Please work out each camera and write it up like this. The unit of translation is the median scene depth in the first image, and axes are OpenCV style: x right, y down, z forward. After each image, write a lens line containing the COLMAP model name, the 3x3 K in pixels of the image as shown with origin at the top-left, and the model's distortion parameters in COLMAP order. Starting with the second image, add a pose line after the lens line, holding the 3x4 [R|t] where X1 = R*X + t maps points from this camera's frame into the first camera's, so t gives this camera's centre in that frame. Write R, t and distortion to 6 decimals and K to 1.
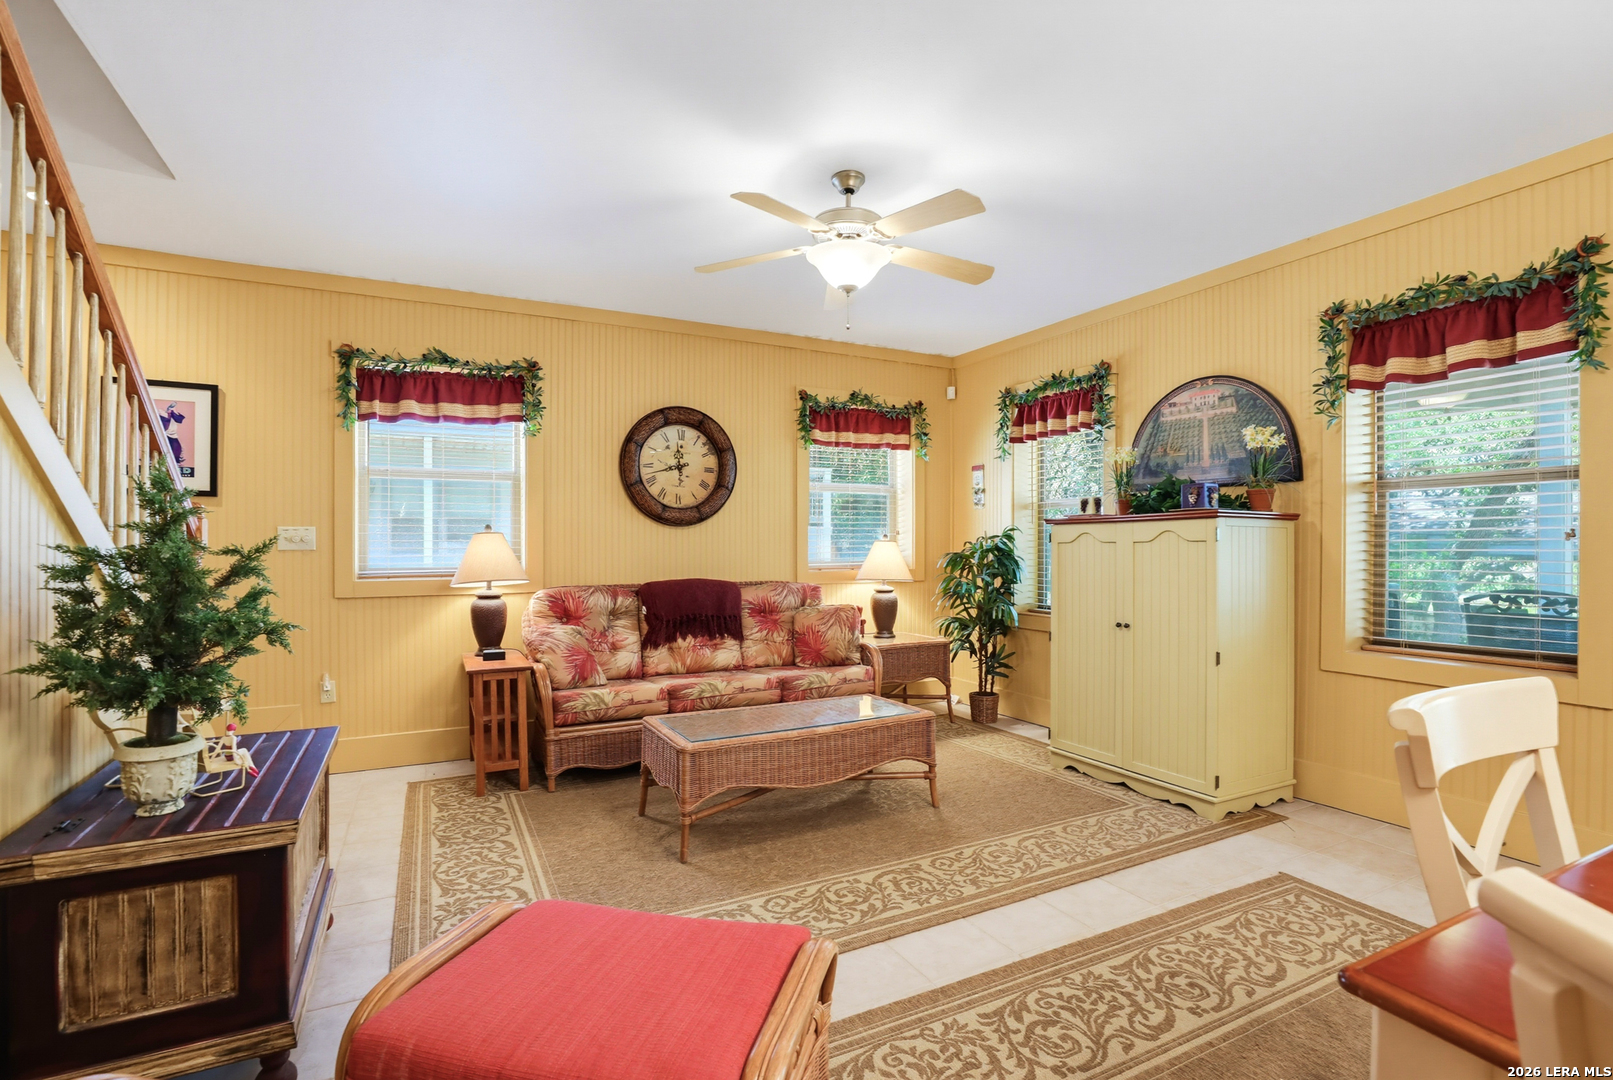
lens RADIAL K [[751.5, 0, 809.9], [0, 751.5, 541.8], [0, 0, 1]] dist [-0.042292, 0.012719]
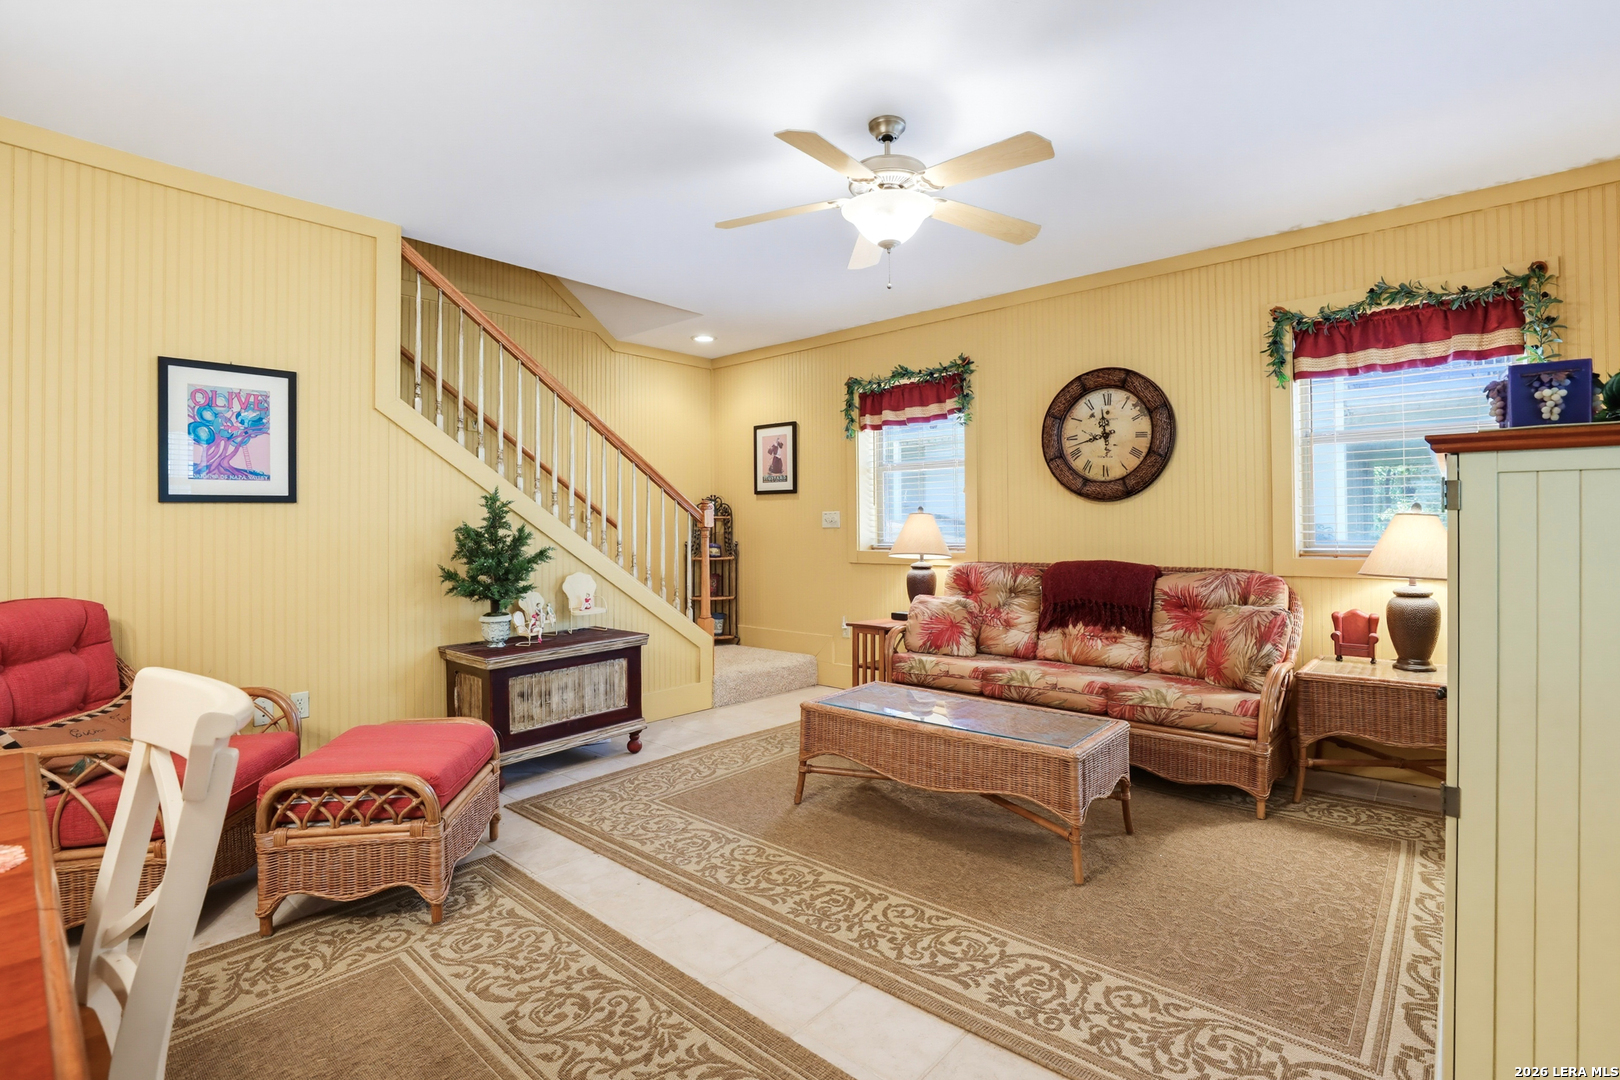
lens RADIAL K [[752.1, 0, 830.6], [0, 752.1, 516.4], [0, 0, 1]] dist [-0.044736, 0.014864]
pose [[0.379186, -0.010645, -0.925259, 0.591271], [0.011821, 0.999908, -0.006659, -0.001062], [0.925245, -0.008412, 0.379277, 0.398955]]
